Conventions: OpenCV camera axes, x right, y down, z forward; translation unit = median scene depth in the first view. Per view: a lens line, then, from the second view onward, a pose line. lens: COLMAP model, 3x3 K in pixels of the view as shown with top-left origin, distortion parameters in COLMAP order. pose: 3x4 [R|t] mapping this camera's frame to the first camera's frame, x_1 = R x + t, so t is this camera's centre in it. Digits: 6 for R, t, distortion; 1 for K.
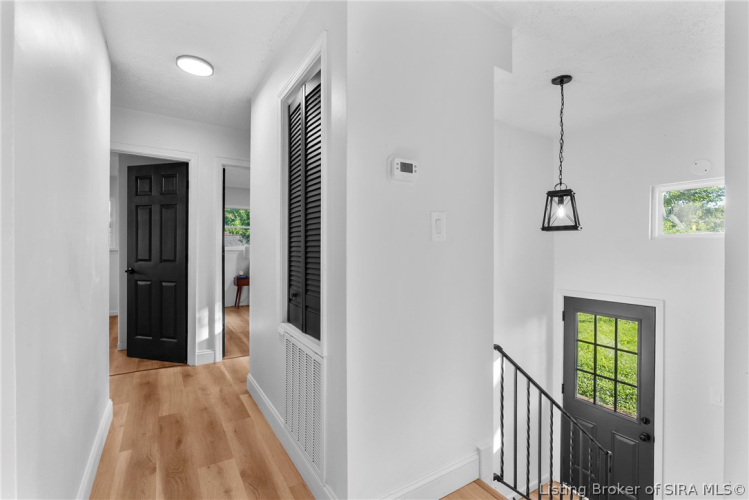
lens RADIAL K [[338.8, 0, 372.6], [0, 338.8, 247.6], [0, 0, 1]] dist [-0.000870, -0.000414]
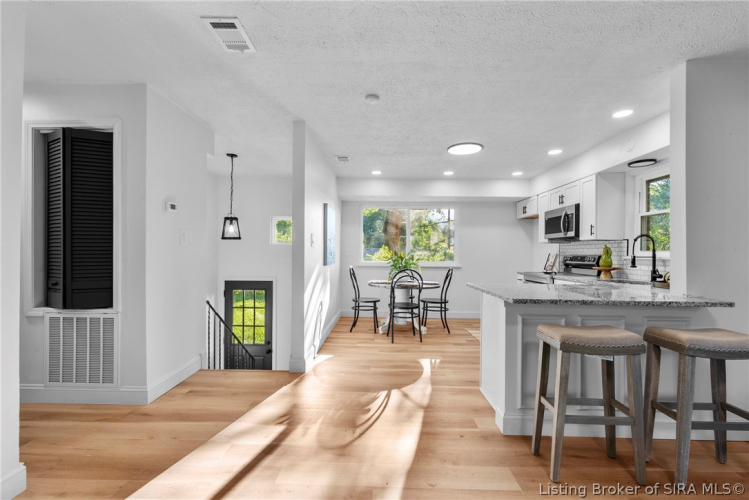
lens RADIAL K [[338.8, 0, 373.3], [0, 338.8, 251.6], [0, 0, 1]] dist [-0.000870, -0.000414]
pose [[0.542551, -0.001730, 0.840021, -0.533509], [-0.002317, 0.999991, 0.003556, 0.005397], [-0.840020, -0.003876, 0.542542, -0.591435]]
